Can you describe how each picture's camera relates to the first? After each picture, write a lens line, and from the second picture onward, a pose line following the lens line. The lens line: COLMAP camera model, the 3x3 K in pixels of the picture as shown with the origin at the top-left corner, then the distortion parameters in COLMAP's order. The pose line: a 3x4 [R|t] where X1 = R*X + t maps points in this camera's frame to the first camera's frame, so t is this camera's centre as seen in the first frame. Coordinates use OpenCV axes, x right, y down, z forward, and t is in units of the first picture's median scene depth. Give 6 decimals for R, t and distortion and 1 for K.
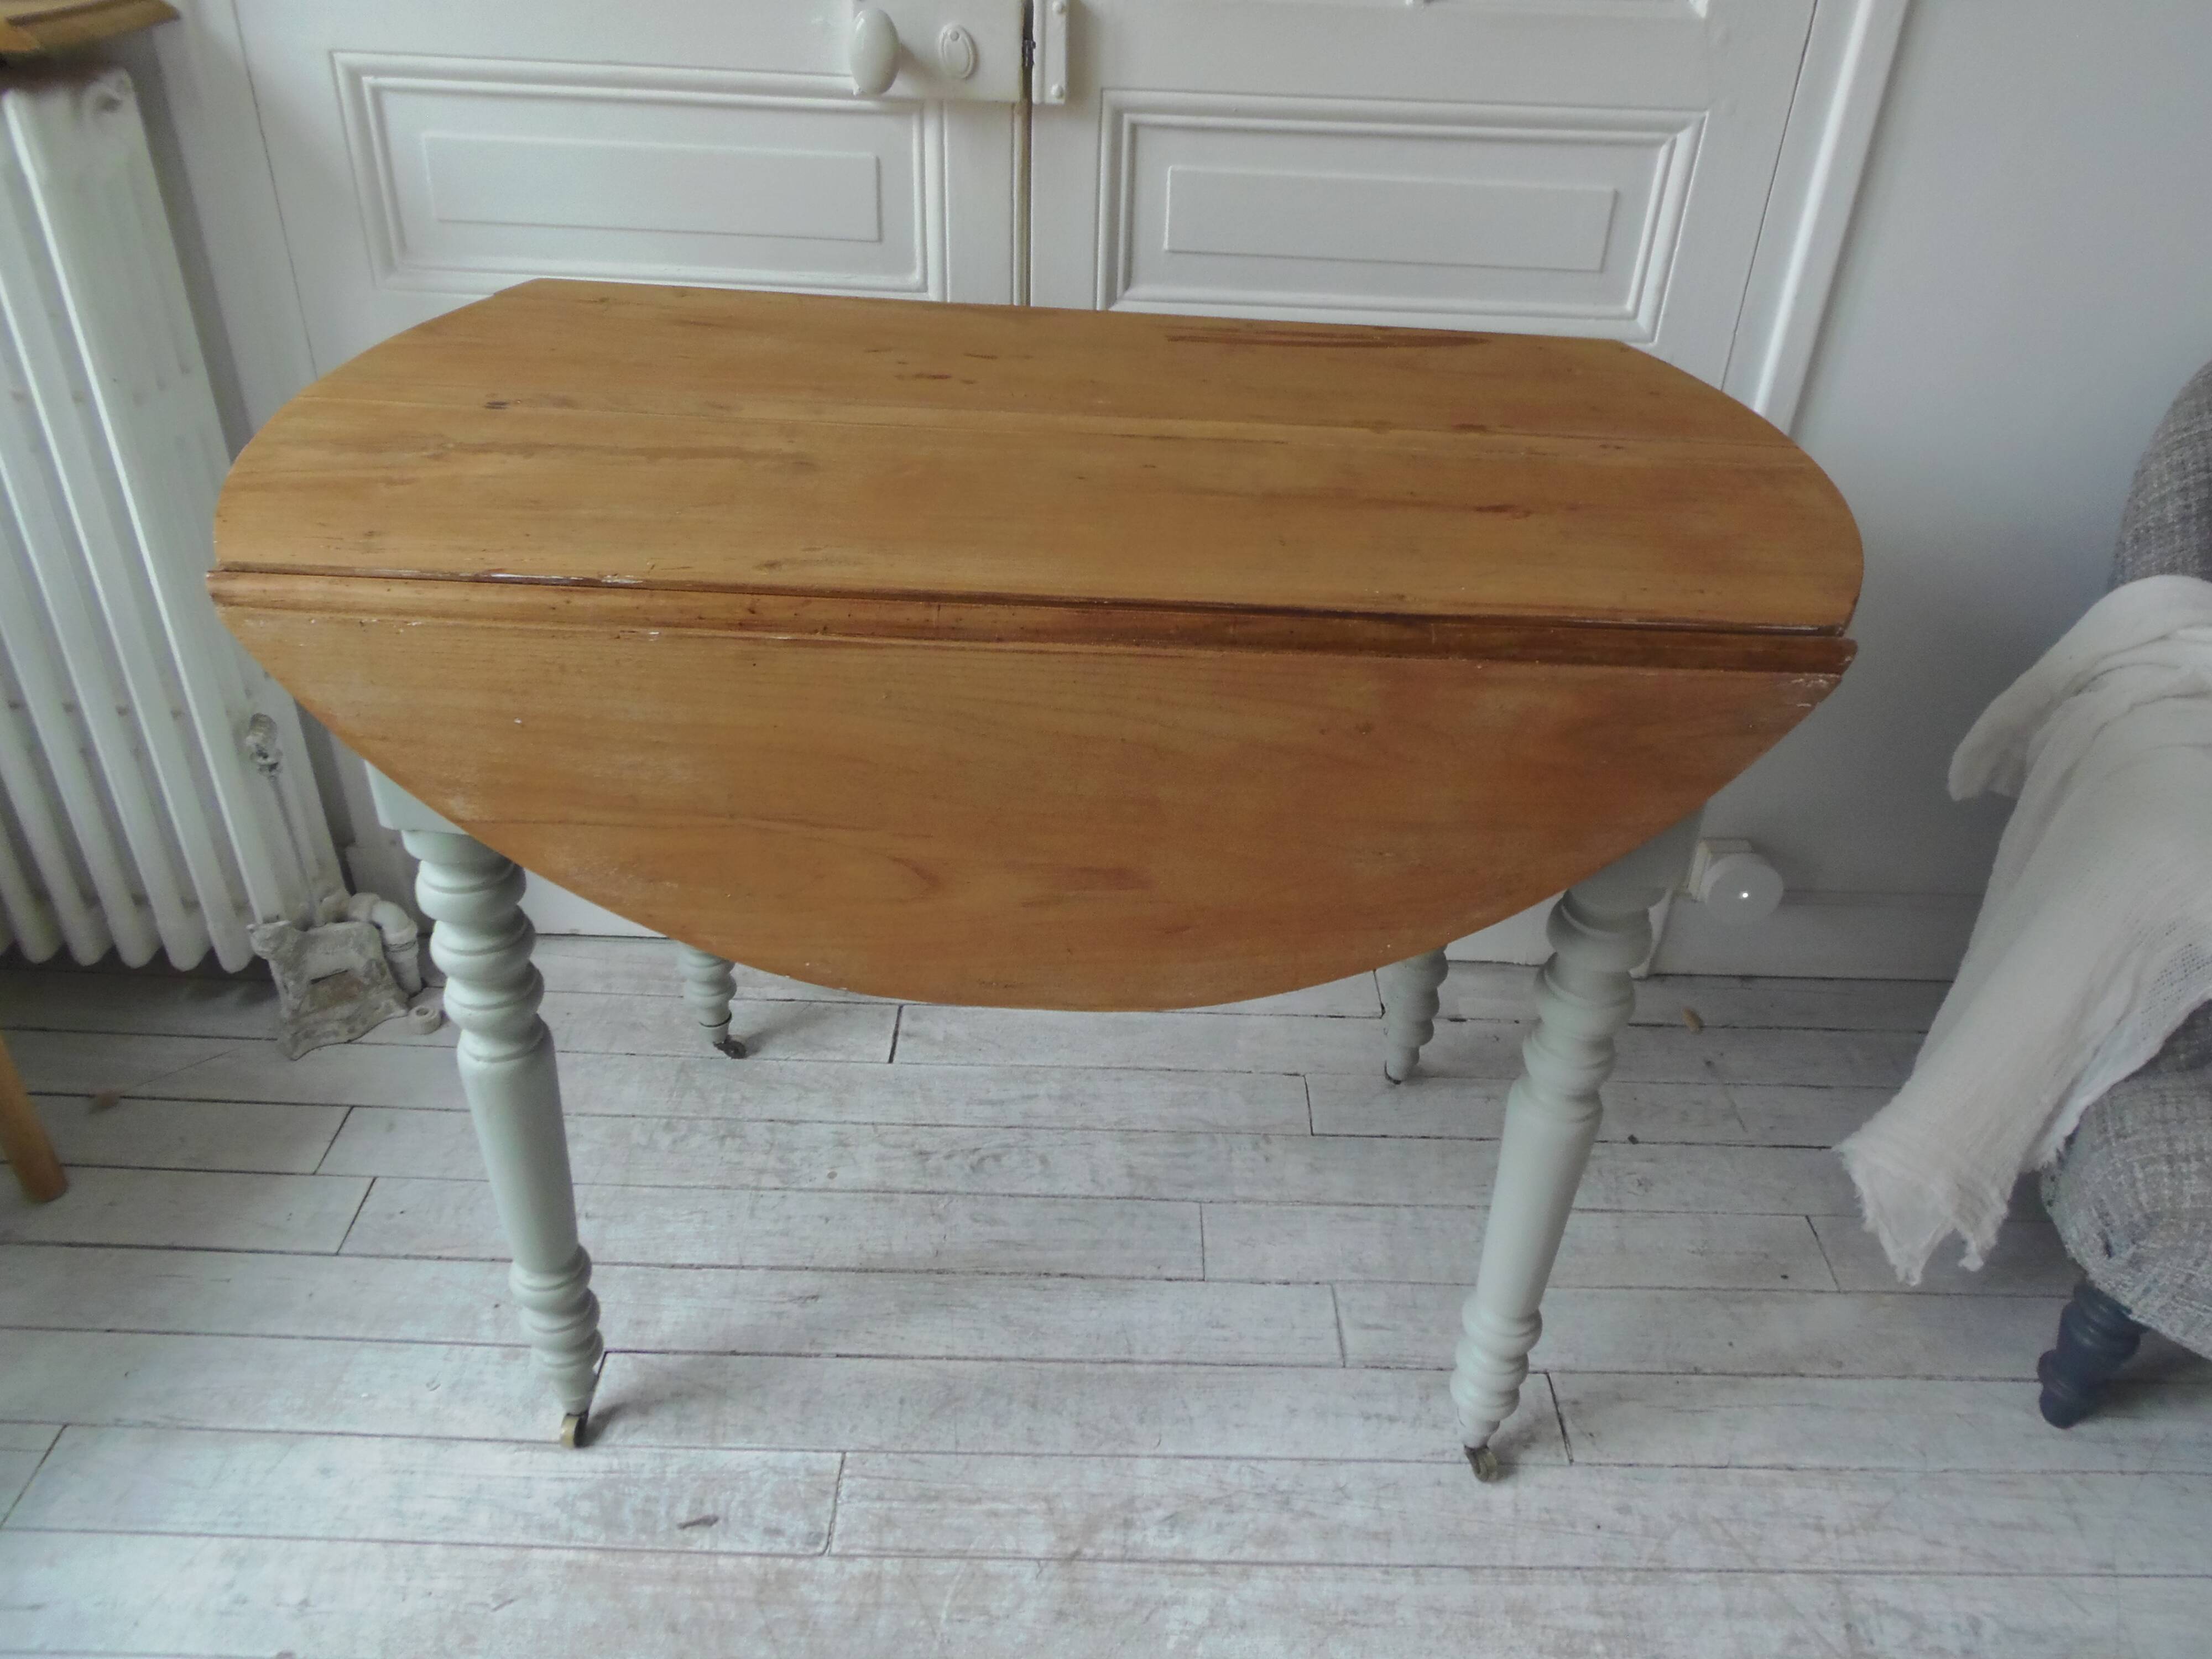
lens RADIAL K [[1604.8, 0, 1132.7], [0, 1604.8, 781.9], [0, 0, 1]] dist [-0.018229, -0.003381]
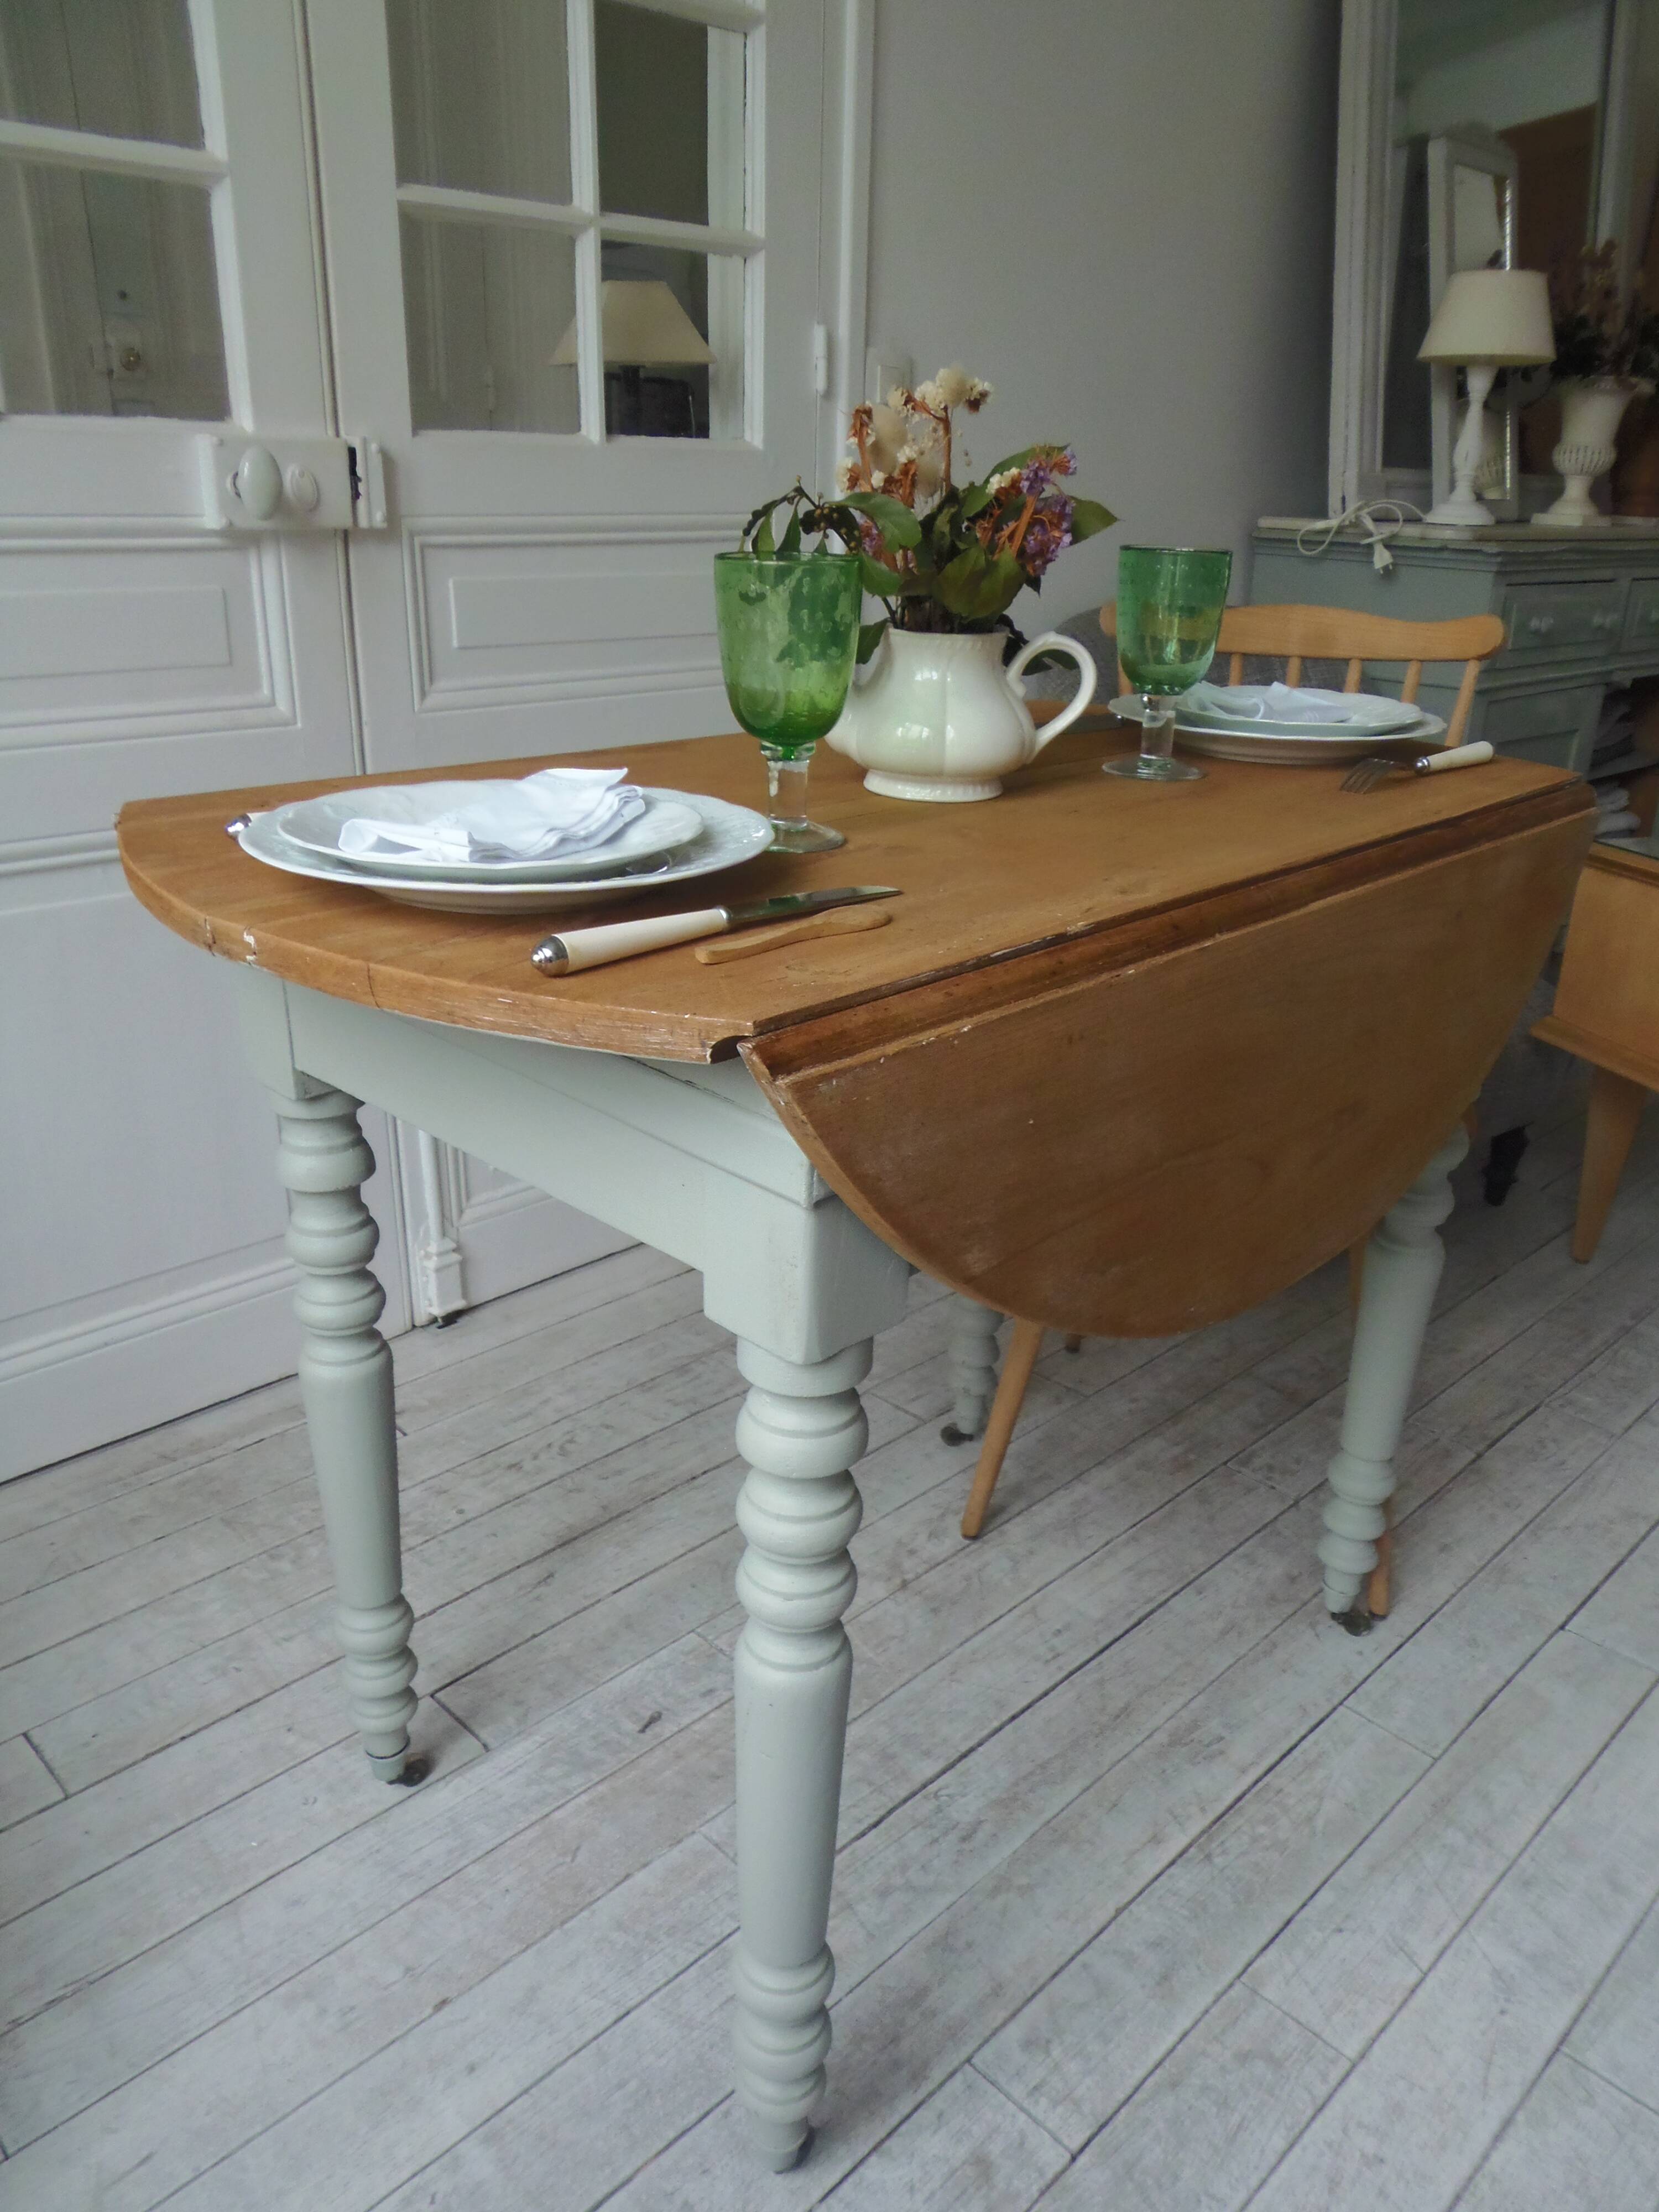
lens RADIAL K [[1614.0, 0, 863.2], [0, 1614.0, 1136.7], [0, 0, 1]] dist [-0.025842, 0.004726]
pose [[0.704596, -0.292166, 0.646671, -0.723642], [0.382796, 0.923833, 0.000302, 0.141153], [-0.597504, 0.247330, 0.762769, -0.024171]]
